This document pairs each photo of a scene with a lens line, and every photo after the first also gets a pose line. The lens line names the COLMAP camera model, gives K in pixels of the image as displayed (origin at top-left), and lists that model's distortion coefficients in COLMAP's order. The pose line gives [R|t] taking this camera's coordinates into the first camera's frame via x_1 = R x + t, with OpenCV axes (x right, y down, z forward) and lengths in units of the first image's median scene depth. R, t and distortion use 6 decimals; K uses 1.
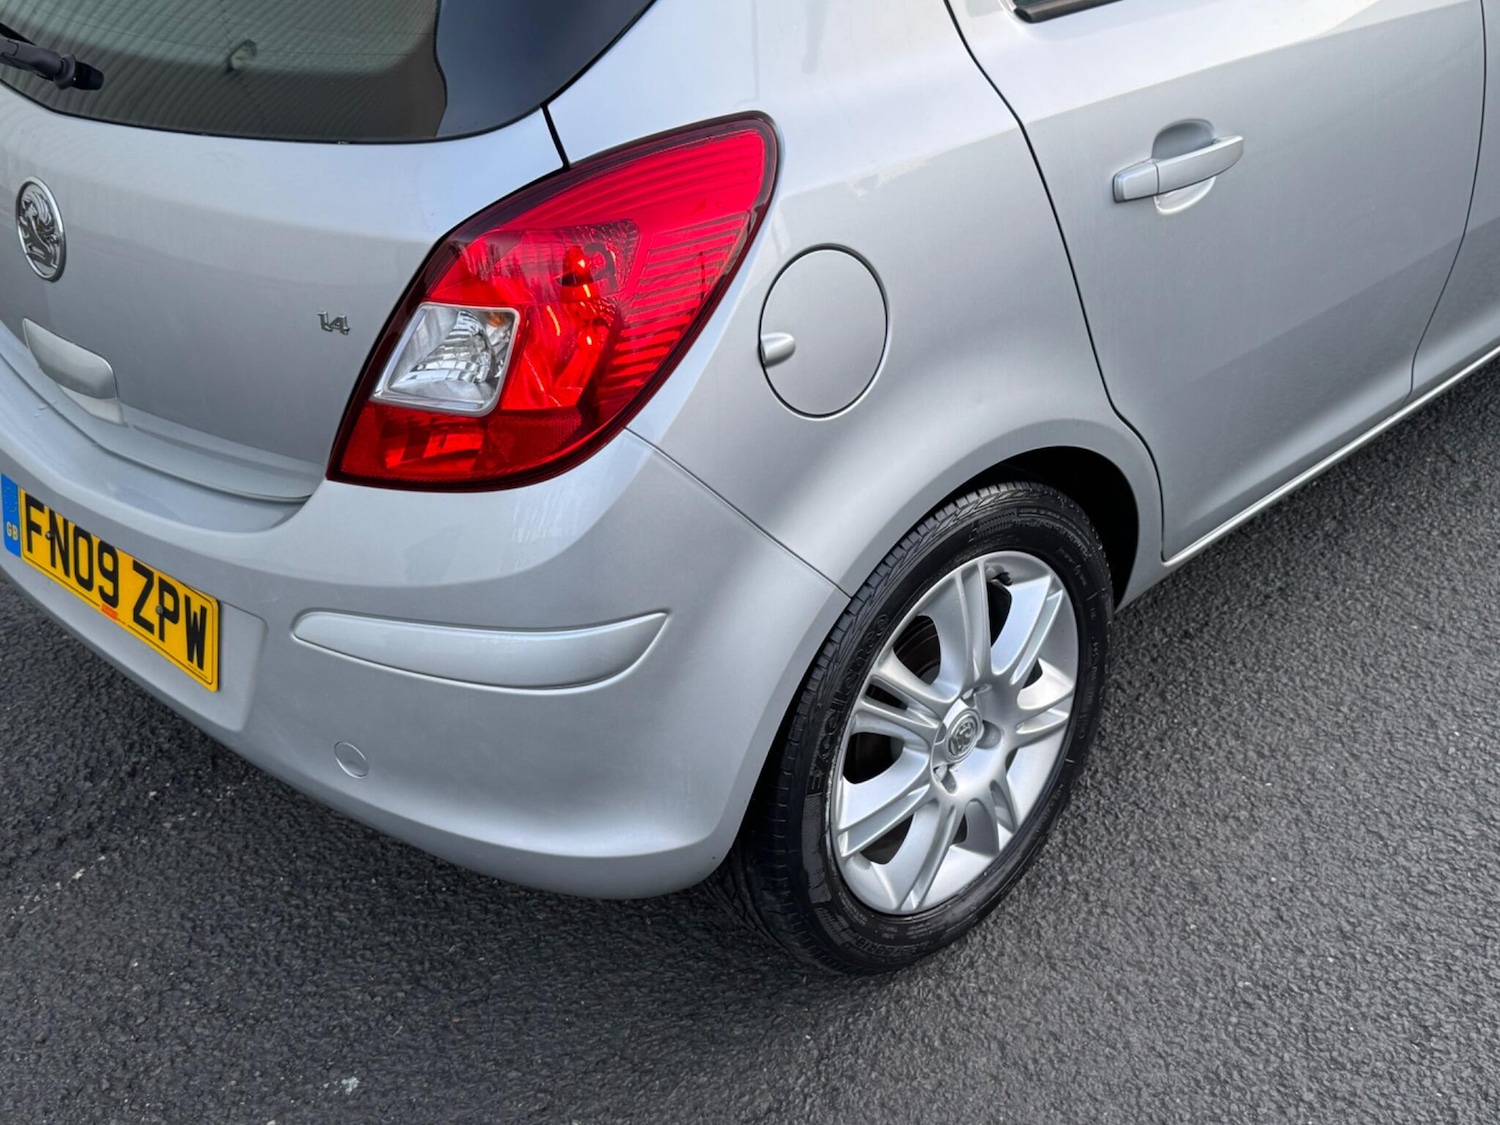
lens RADIAL K [[1911.0, 0, 743.5], [0, 1911.0, 598.2], [0, 0, 1]] dist [0.185682, 0.000000]
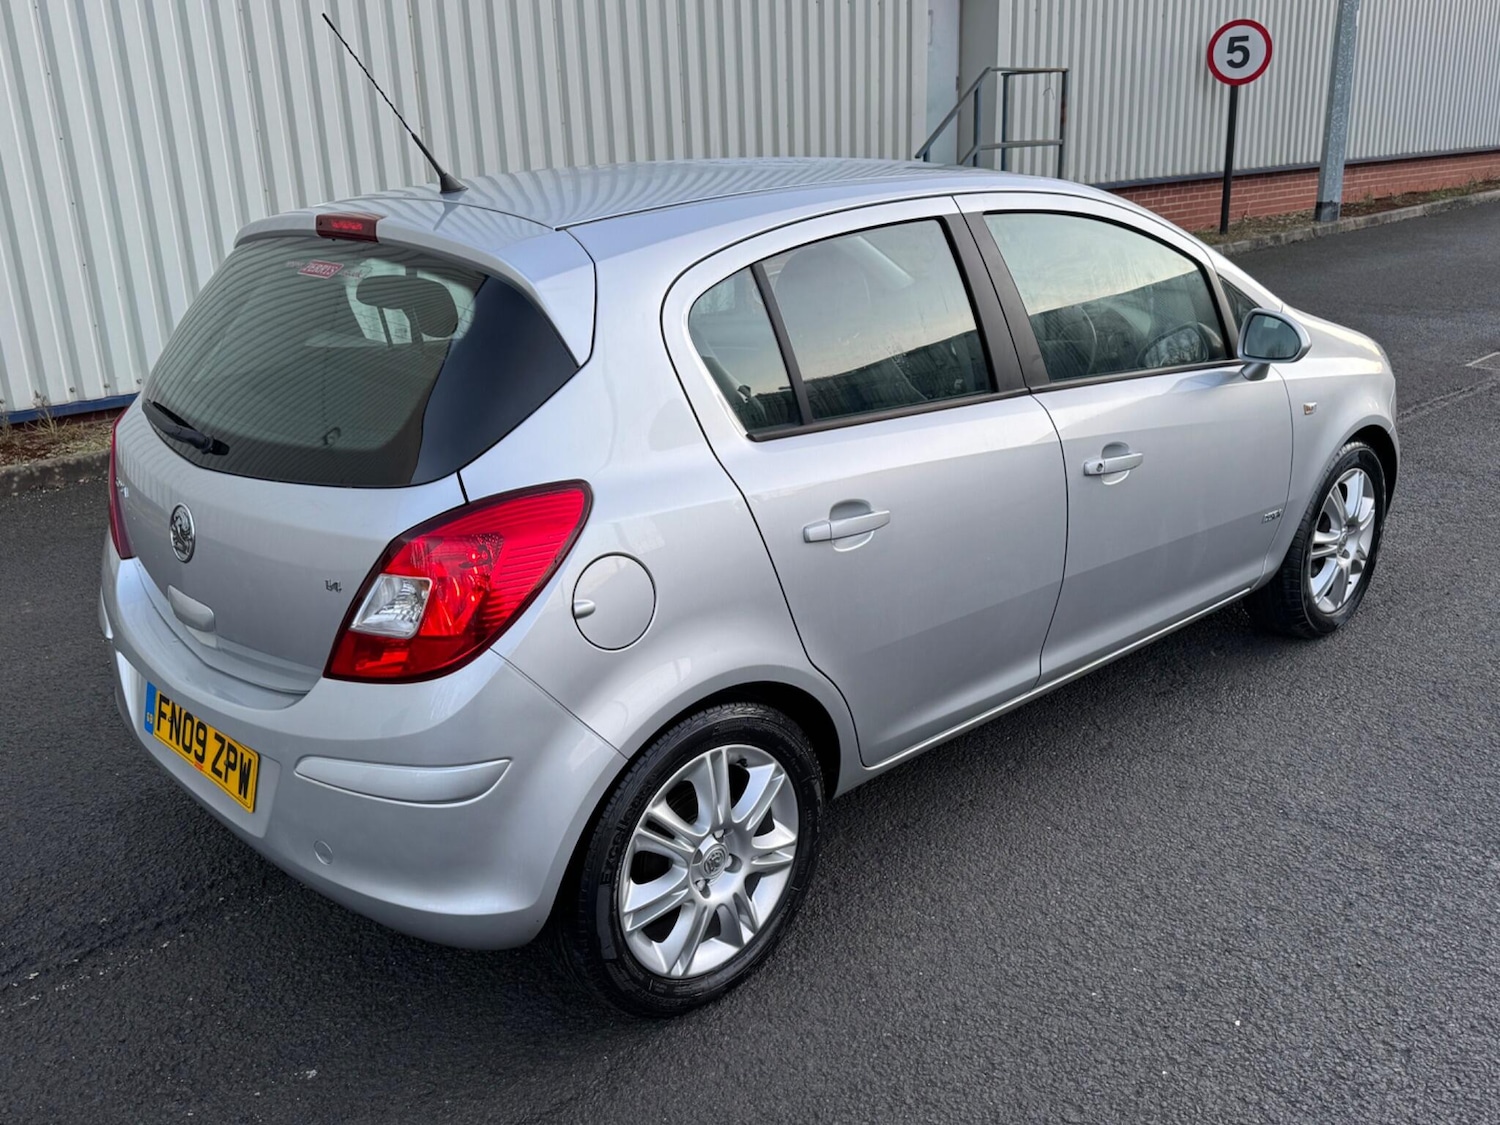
lens RADIAL K [[1472.1, 0, 733.9], [0, 1472.1, 572.5], [0, 0, 1]] dist [0.094105, 0.000000]
pose [[0.998682, 0.042429, -0.028877, 0.153826], [-0.047264, 0.979622, -0.195211, 0.073909], [0.020006, 0.196318, 0.980336, -0.247286]]
